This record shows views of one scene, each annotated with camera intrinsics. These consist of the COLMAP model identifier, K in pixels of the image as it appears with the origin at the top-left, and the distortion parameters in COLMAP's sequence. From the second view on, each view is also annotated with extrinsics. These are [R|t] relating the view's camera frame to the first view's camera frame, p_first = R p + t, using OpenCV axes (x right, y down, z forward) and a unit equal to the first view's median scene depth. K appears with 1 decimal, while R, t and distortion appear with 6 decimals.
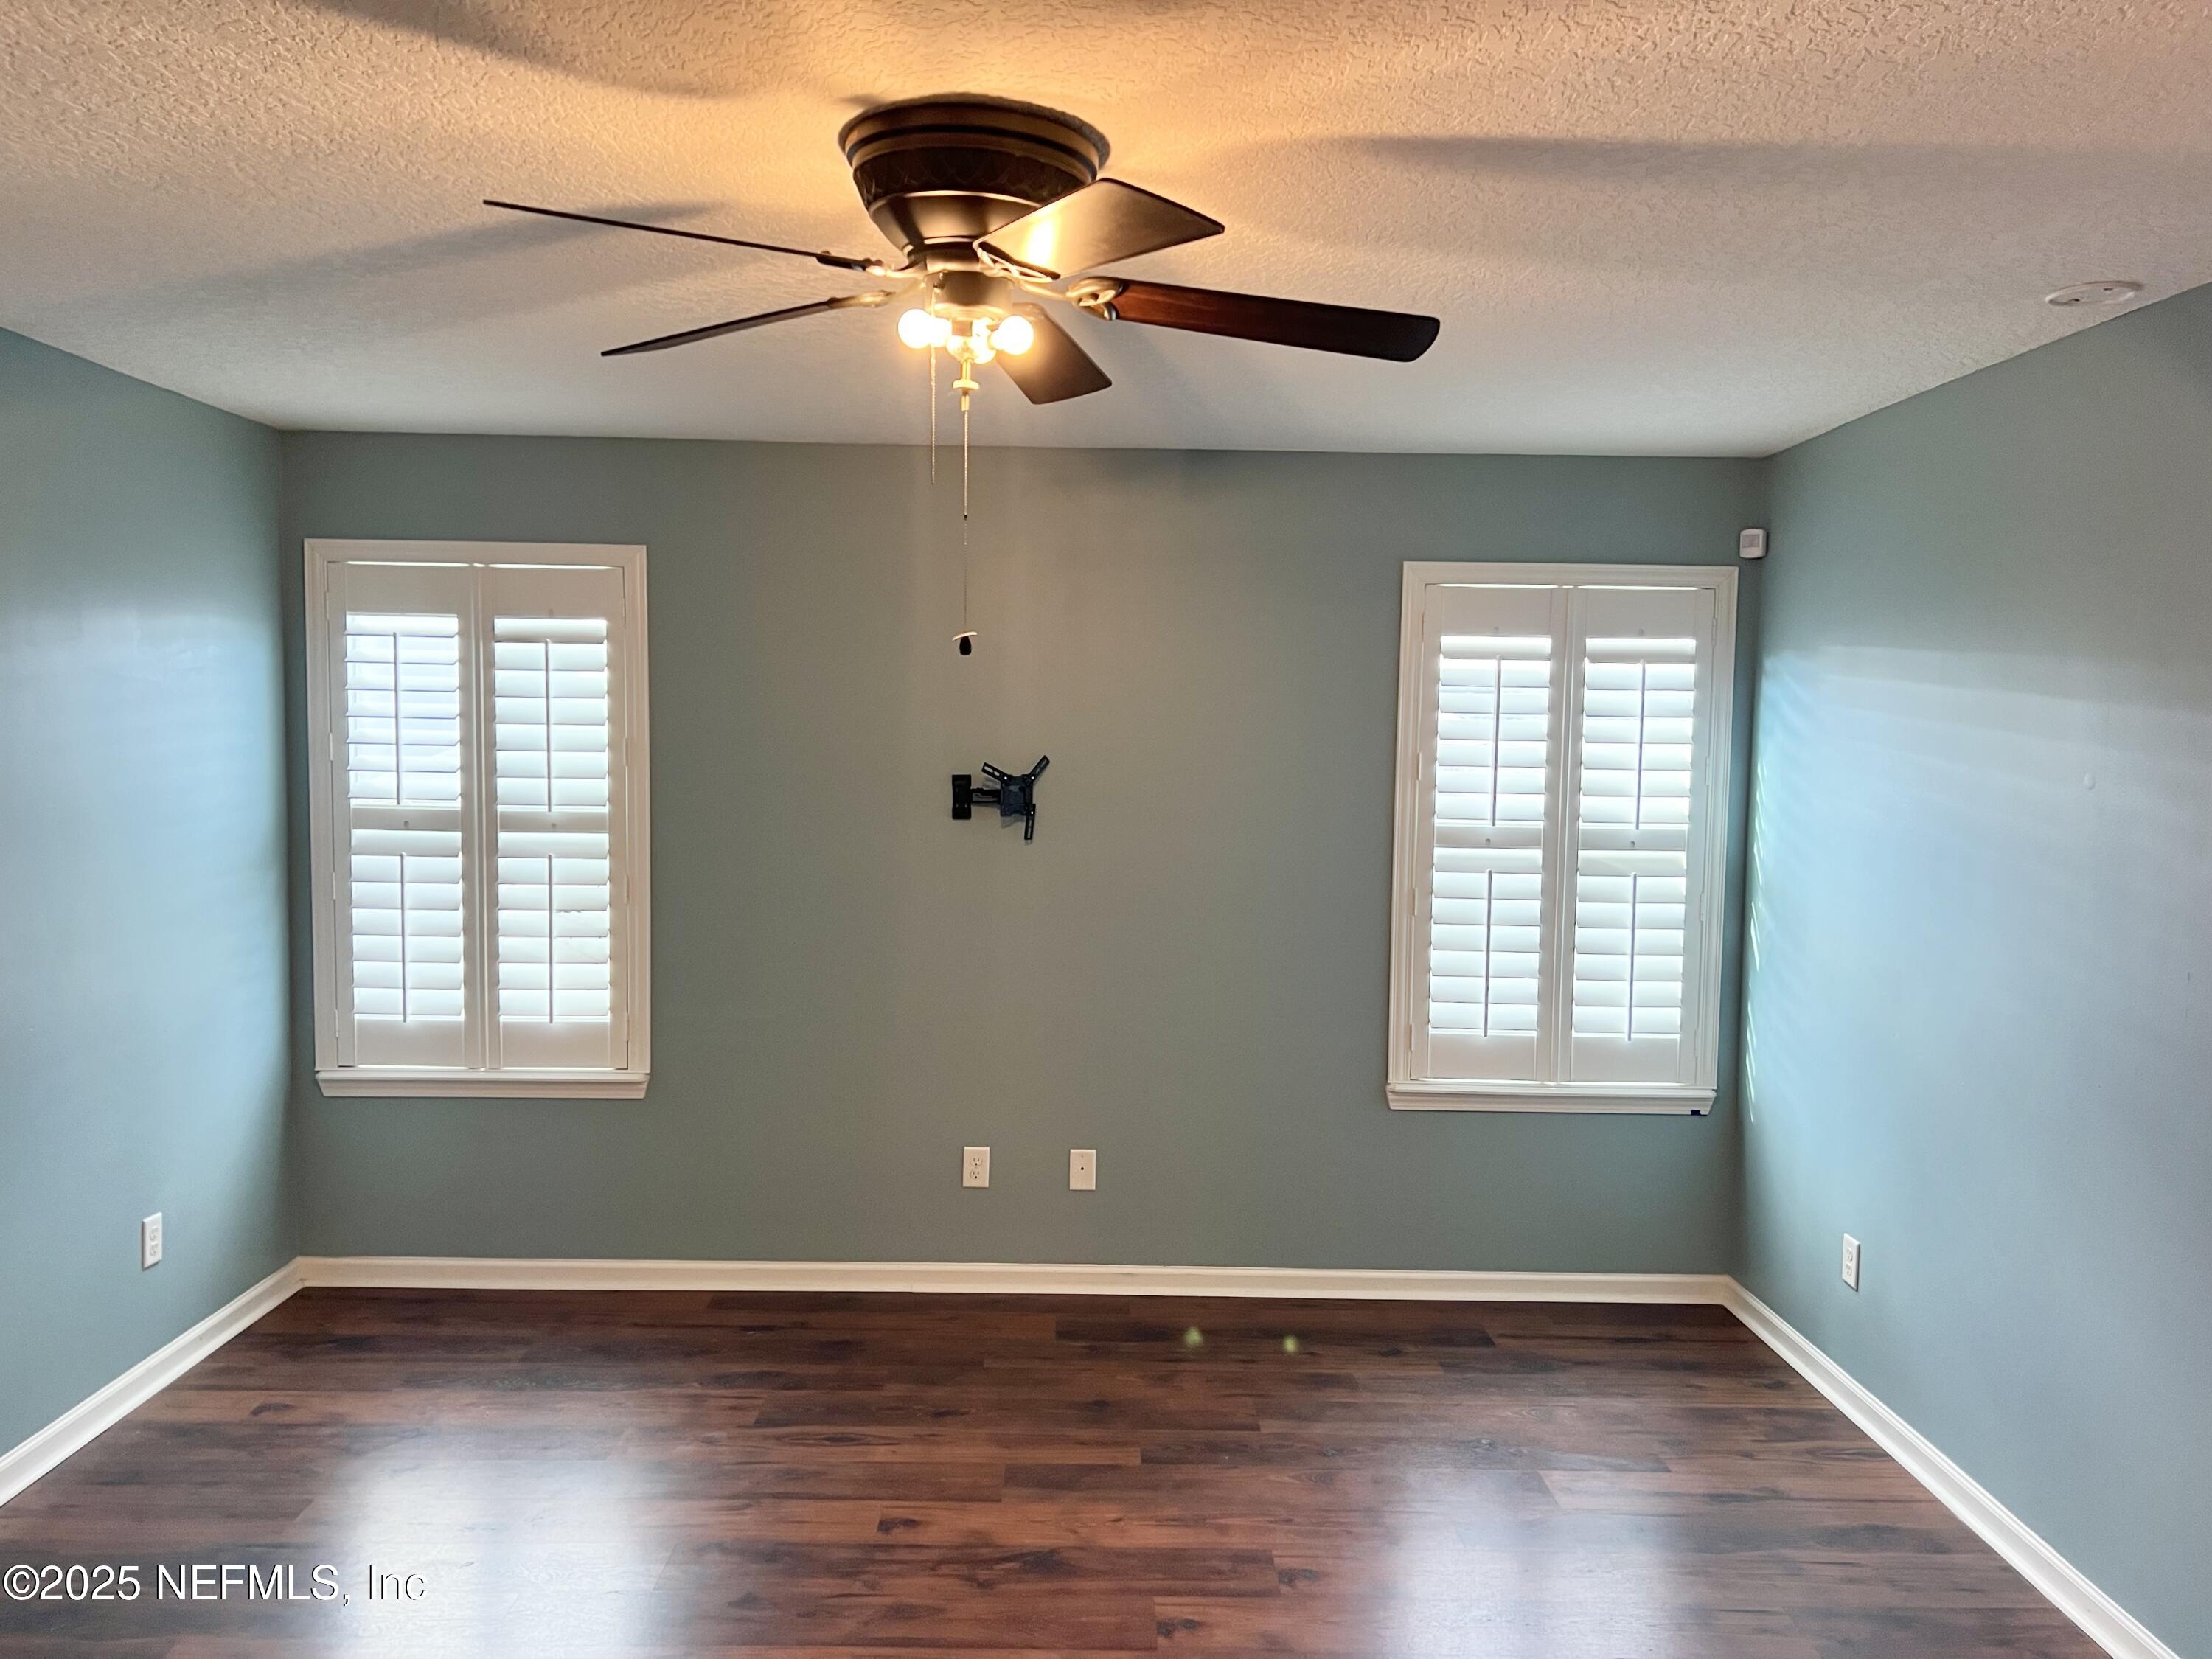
lens RADIAL K [[1655.9, 0, 1097.0], [0, 1655.9, 845.8], [0, 0, 1]] dist [0.049149, -0.069911]
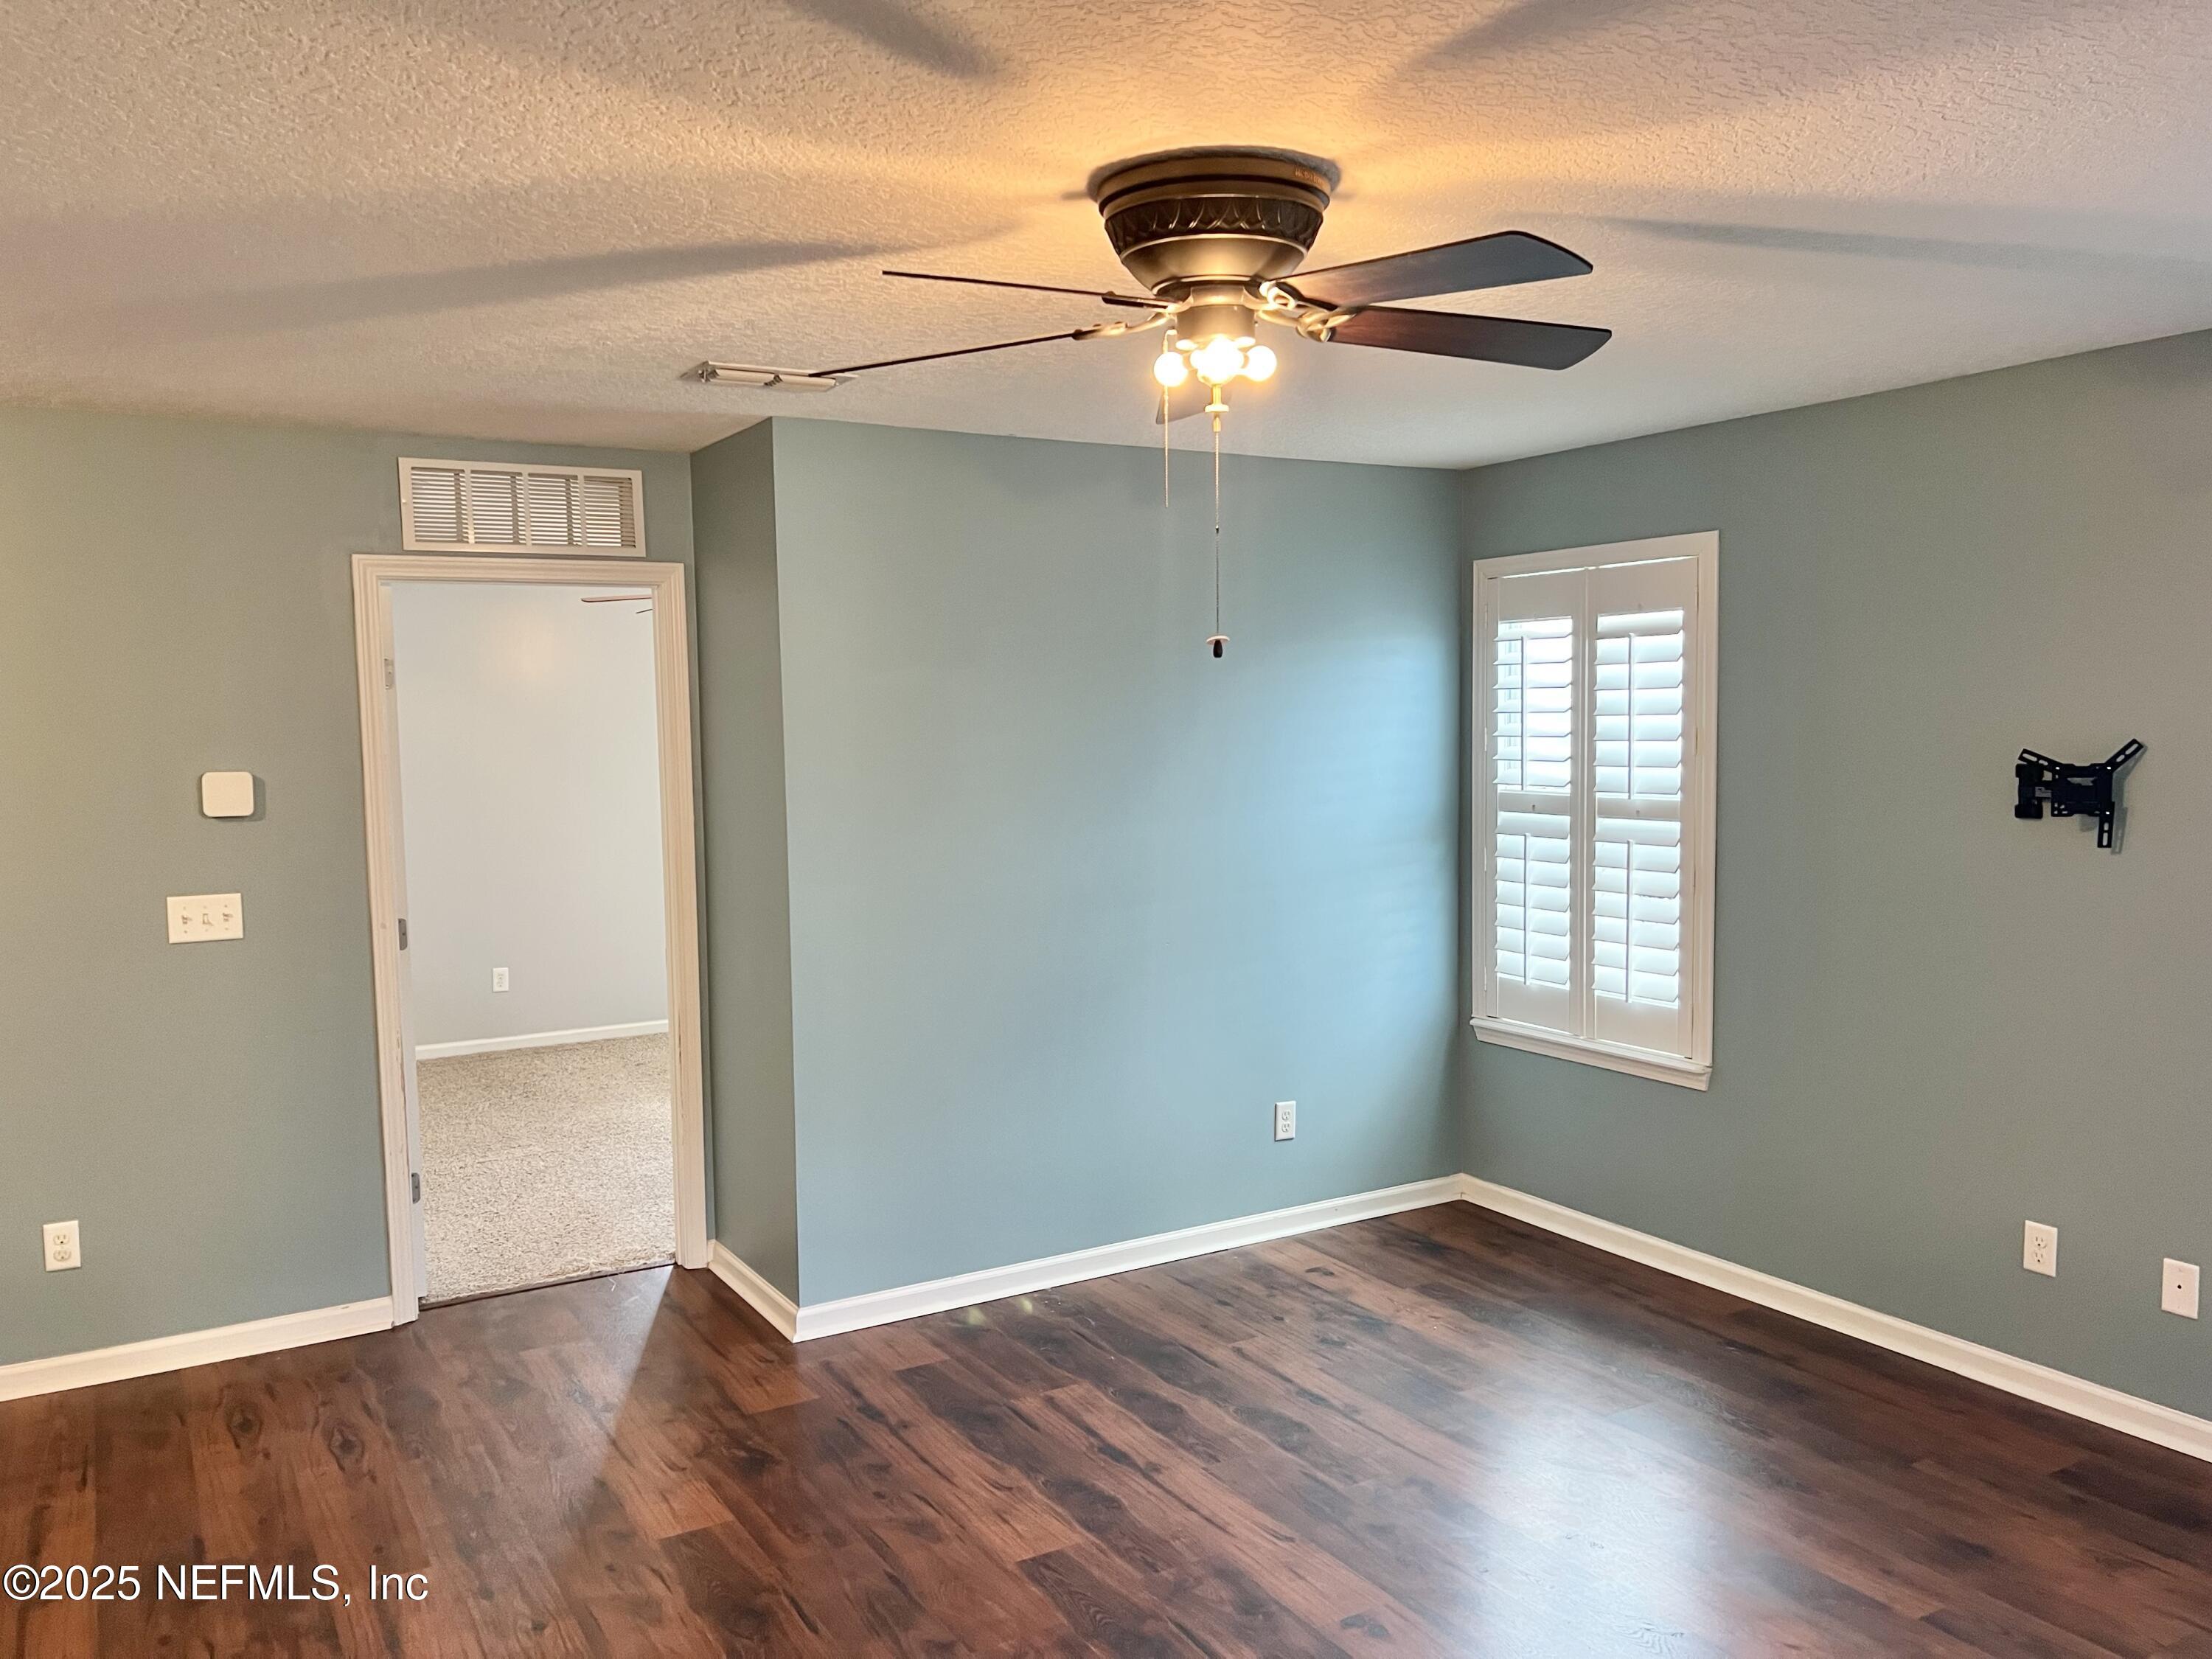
lens RADIAL K [[1655.9, 0, 1097.0], [0, 1655.9, 845.8], [0, 0, 1]] dist [0.049149, -0.069911]
pose [[0.497811, 0.045042, -0.866115, 0.406118], [-0.036878, 0.998847, 0.030749, -0.010998], [0.866501, 0.016634, 0.498898, 0.193347]]
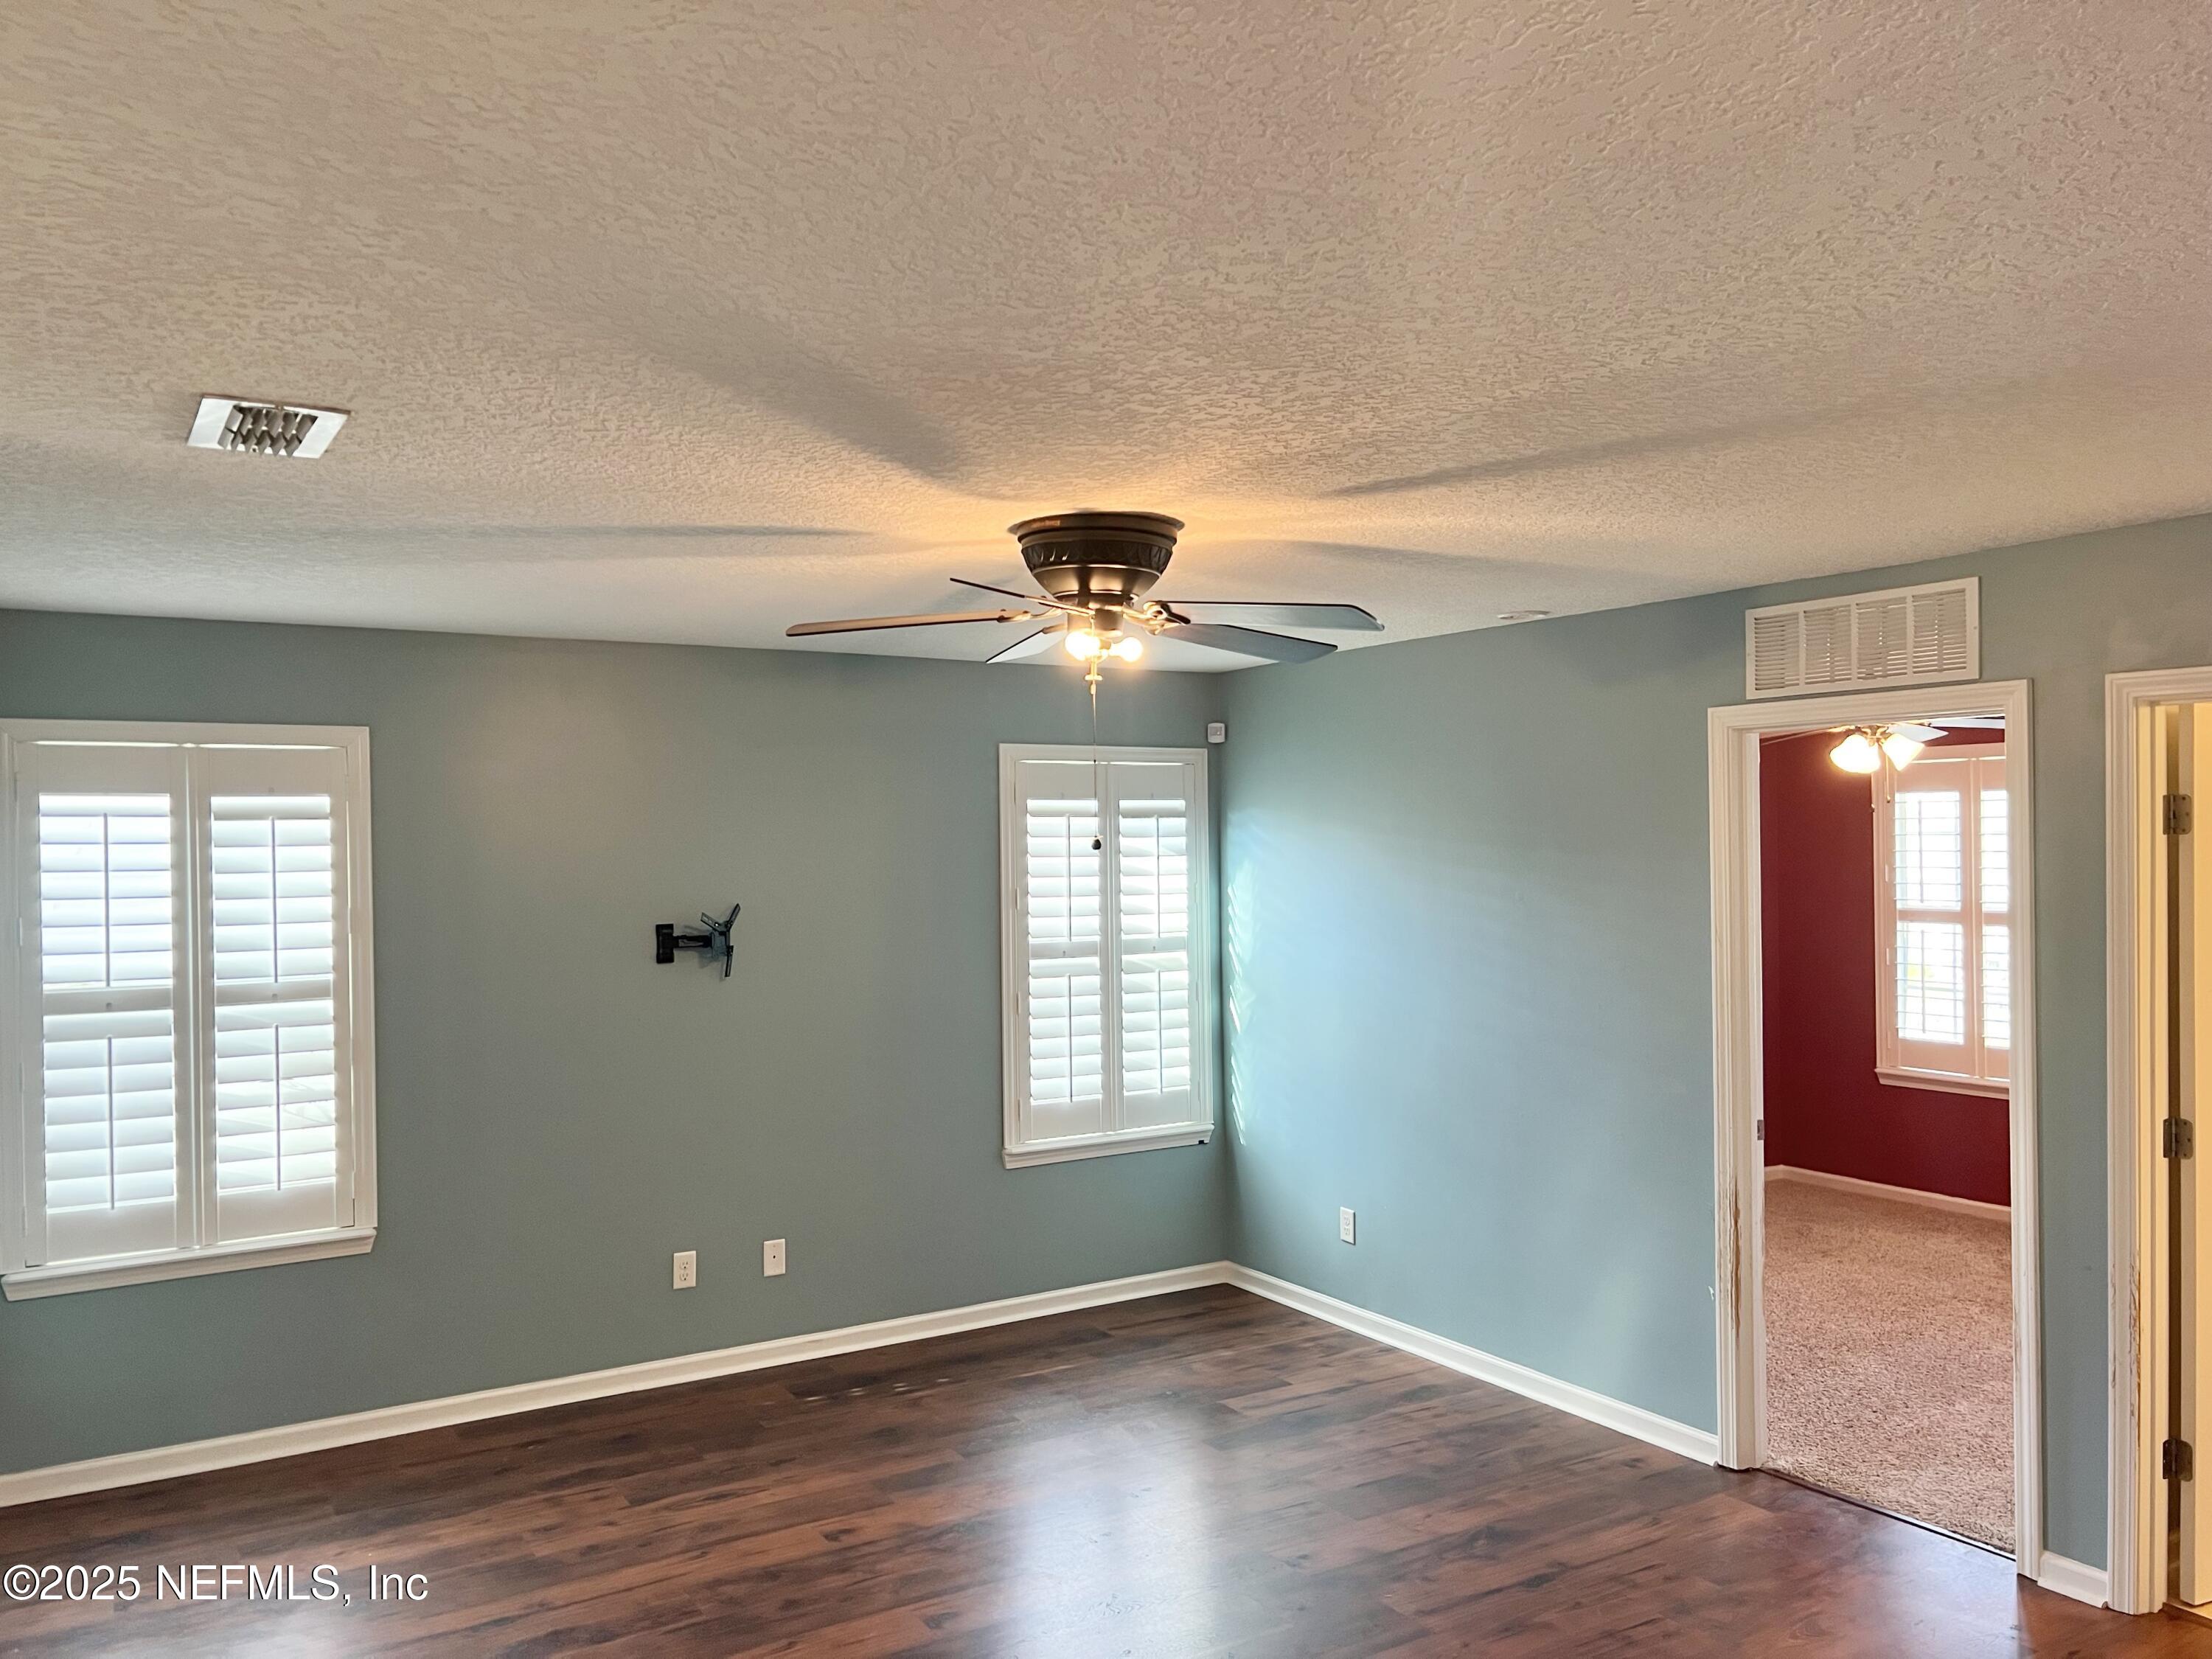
lens RADIAL K [[1652.4, 0, 1070.3], [0, 1652.4, 821.9], [0, 0, 1]] dist [0.064370, -0.083608]
pose [[0.864094, -0.021708, 0.502863, -0.420943], [0.062911, 0.995893, -0.065112, -0.021240], [-0.499384, 0.087898, 0.861910, -0.146915]]
